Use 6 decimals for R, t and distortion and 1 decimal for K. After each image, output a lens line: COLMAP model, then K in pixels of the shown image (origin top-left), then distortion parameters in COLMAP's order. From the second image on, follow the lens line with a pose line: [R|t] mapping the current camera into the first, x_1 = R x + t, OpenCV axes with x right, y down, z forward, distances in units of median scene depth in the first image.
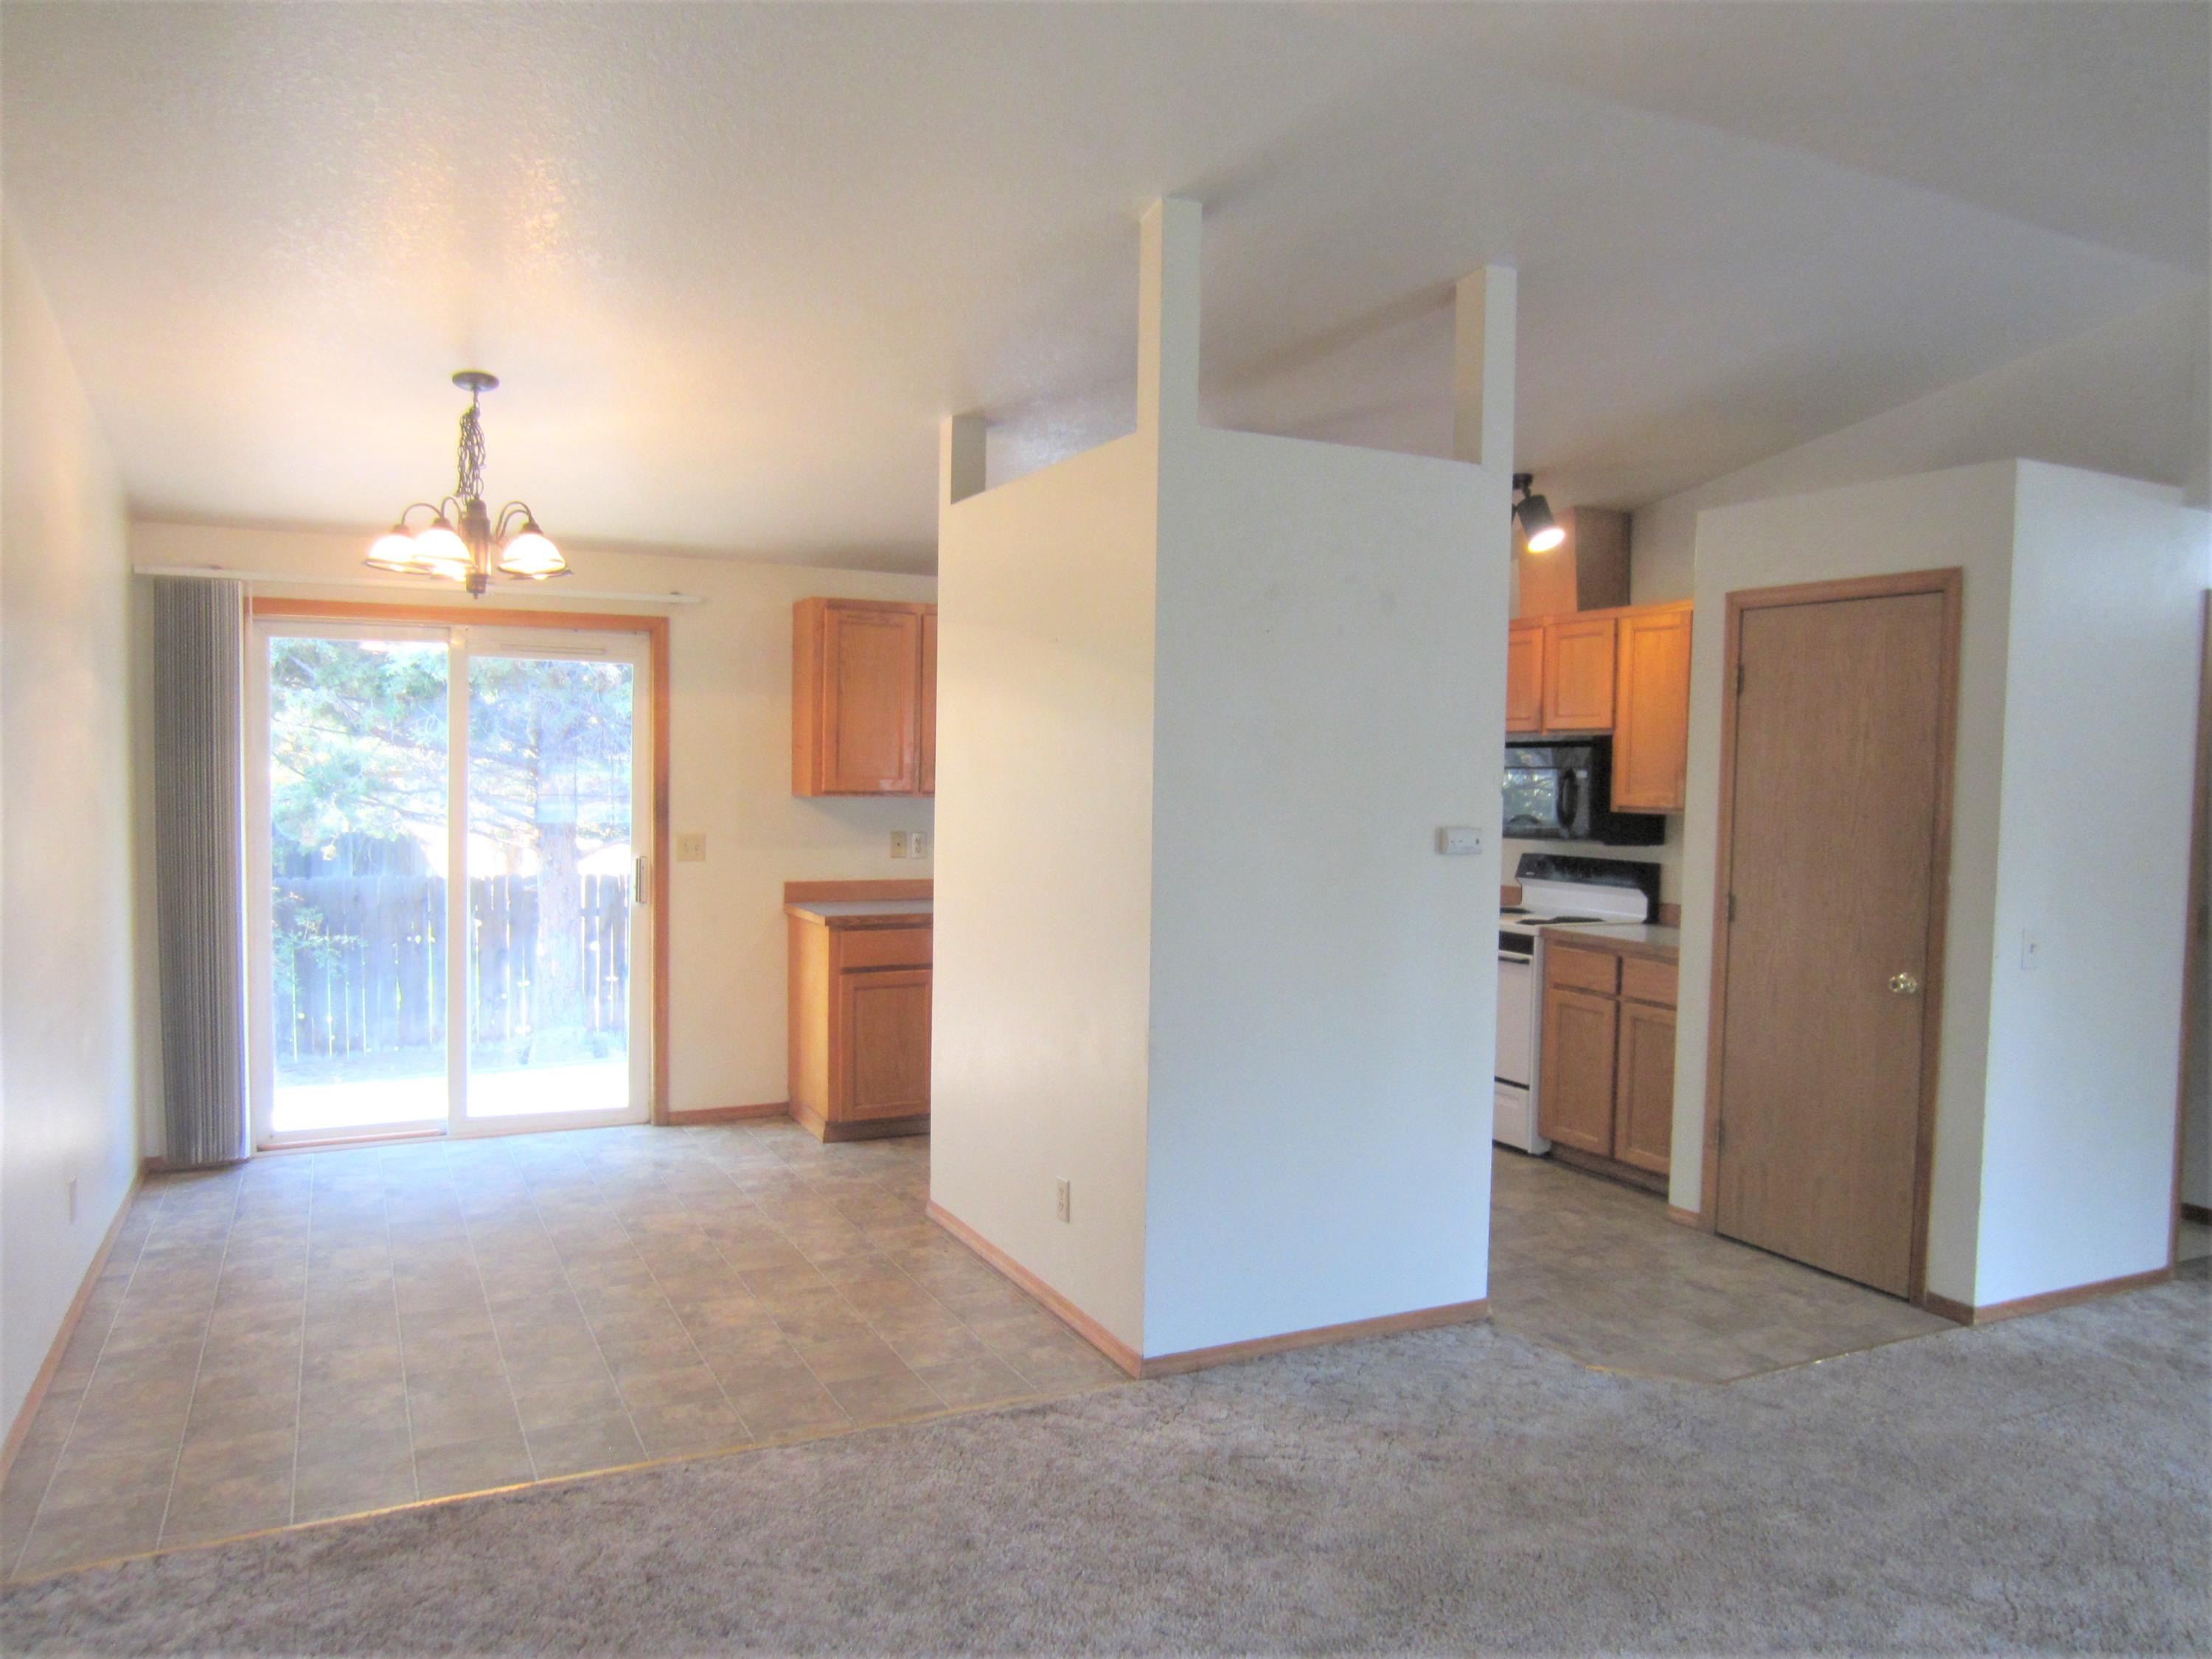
lens RADIAL K [[1581.4, 0, 1100.7], [0, 1581.4, 827.4], [0, 0, 1]] dist [-0.019311, 0.004171]
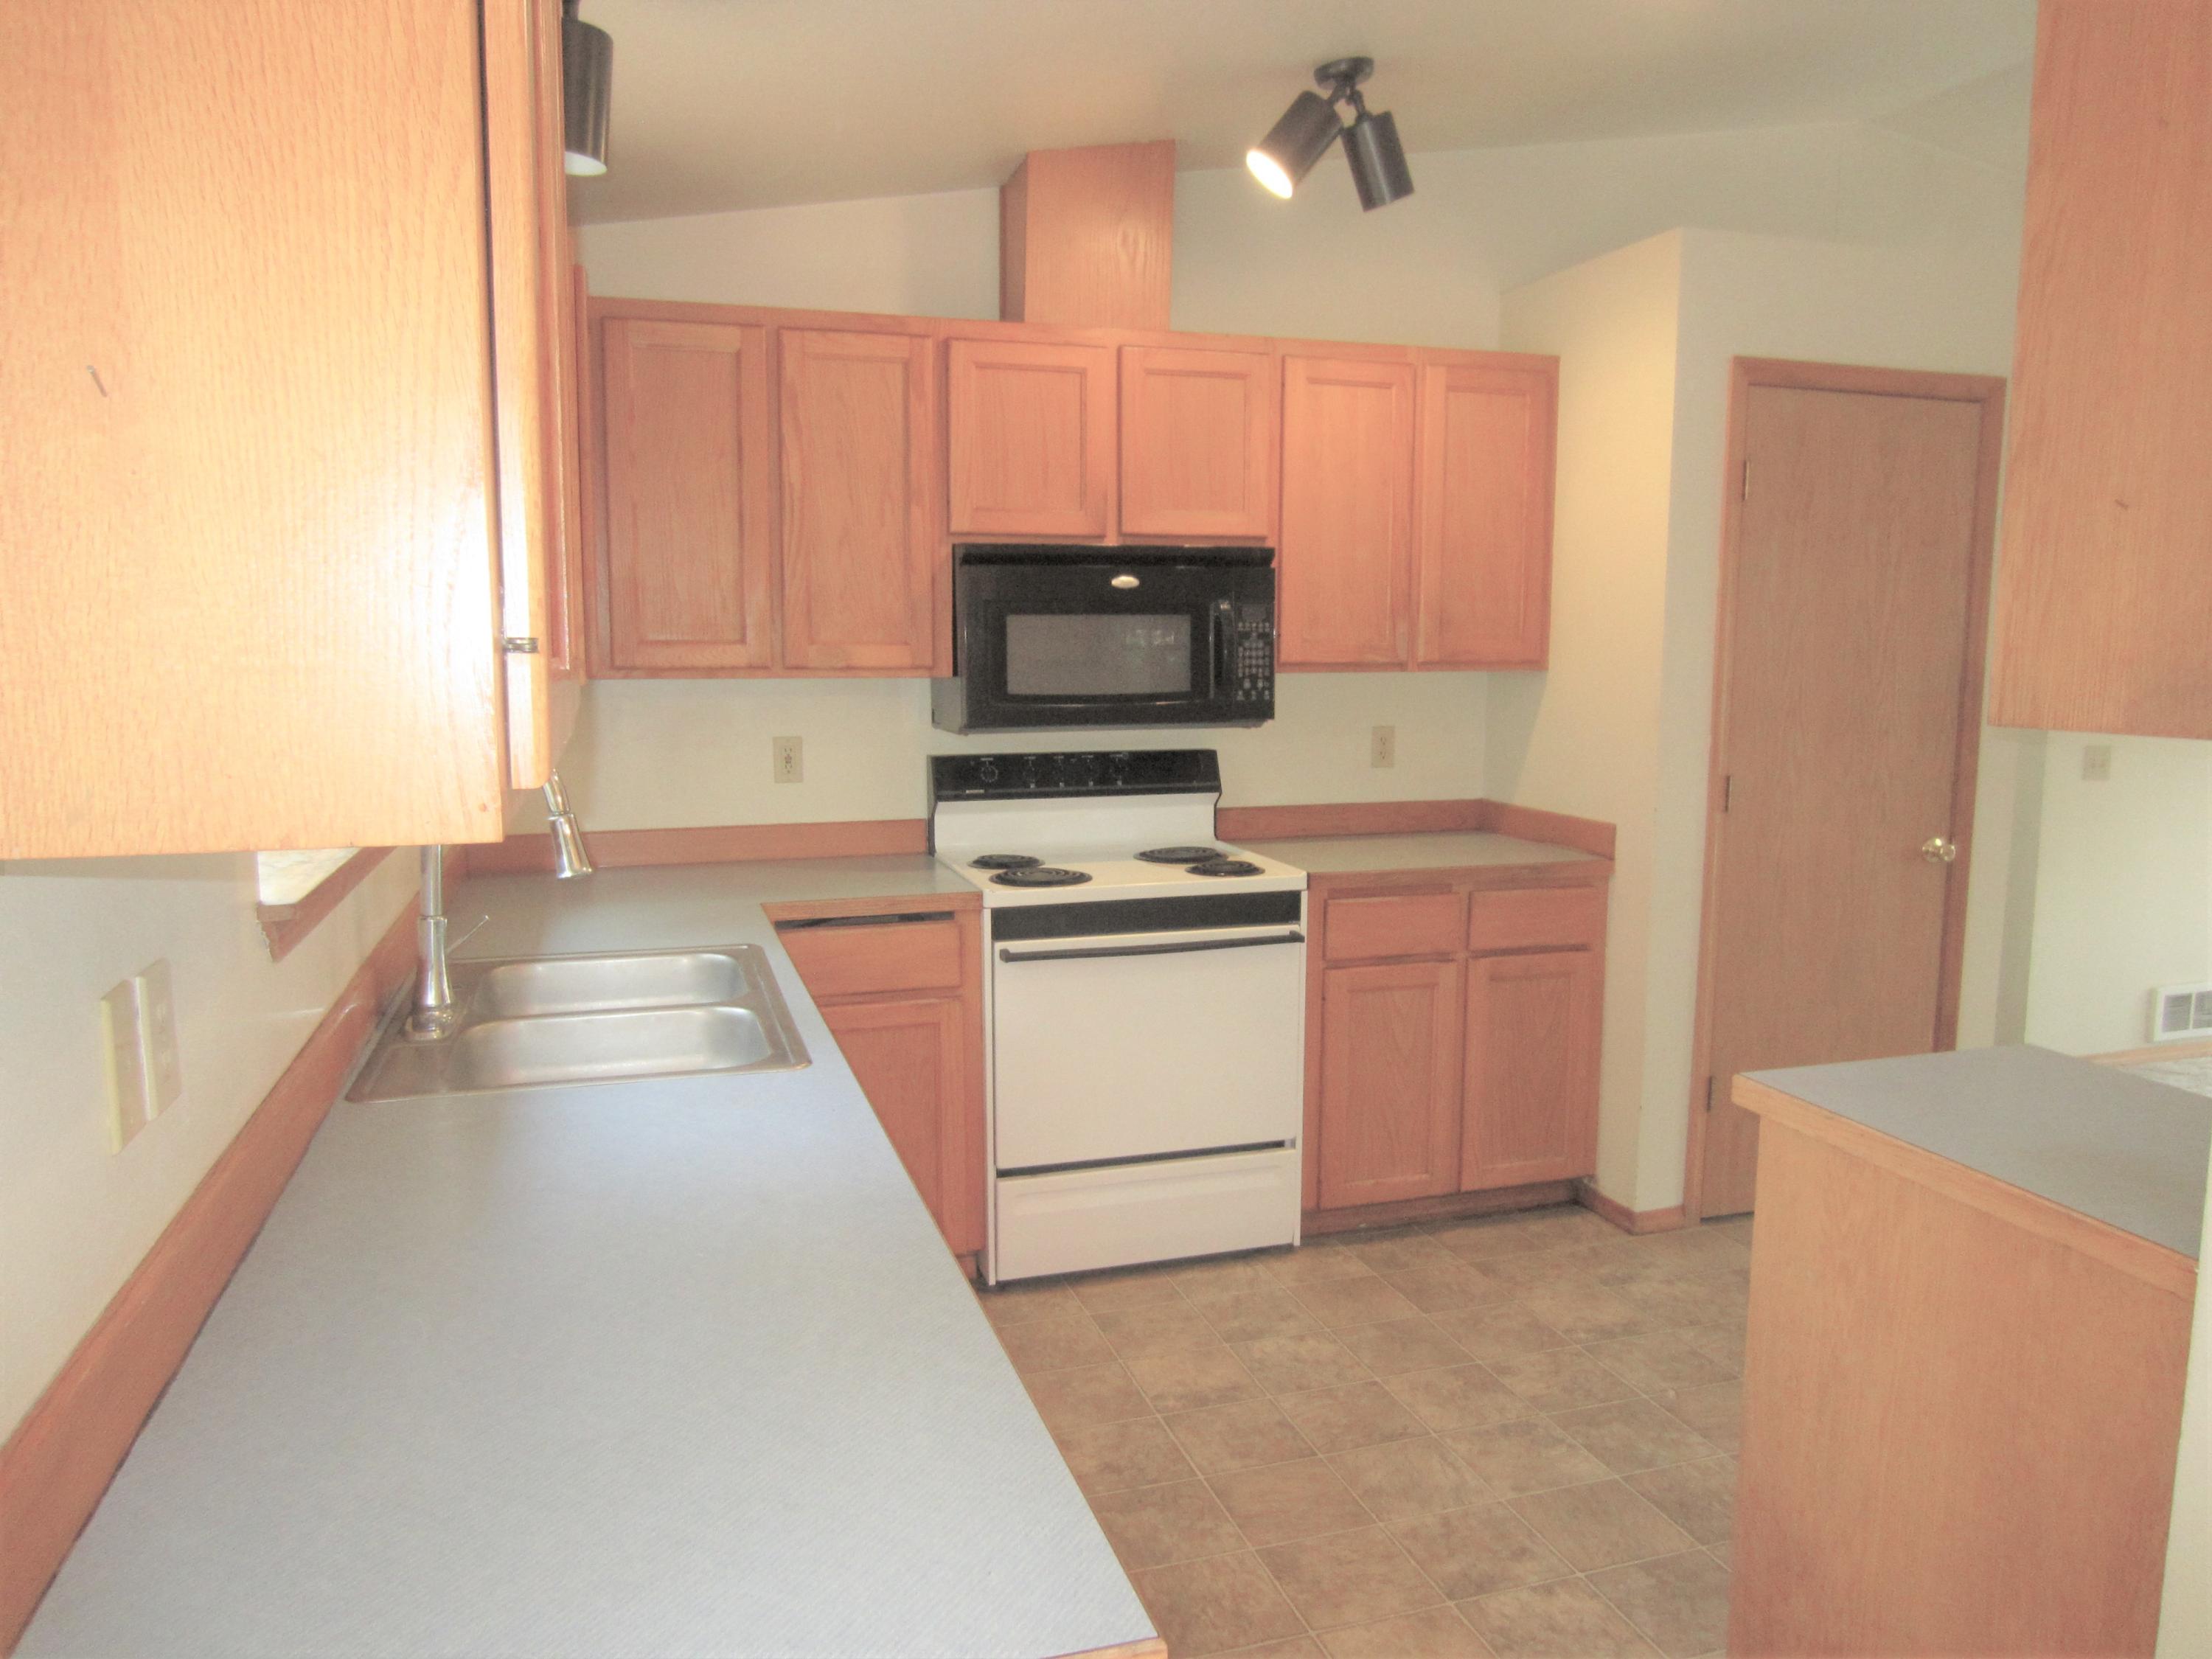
lens RADIAL K [[1581.4, 0, 1112.0], [0, 1581.4, 829.9], [0, 0, 1]] dist [-0.019311, 0.004171]
pose [[0.137489, -0.152431, 0.978704, -0.308729], [0.034476, 0.988225, 0.149070, -0.044435], [-0.989903, 0.013247, 0.141125, 0.986429]]
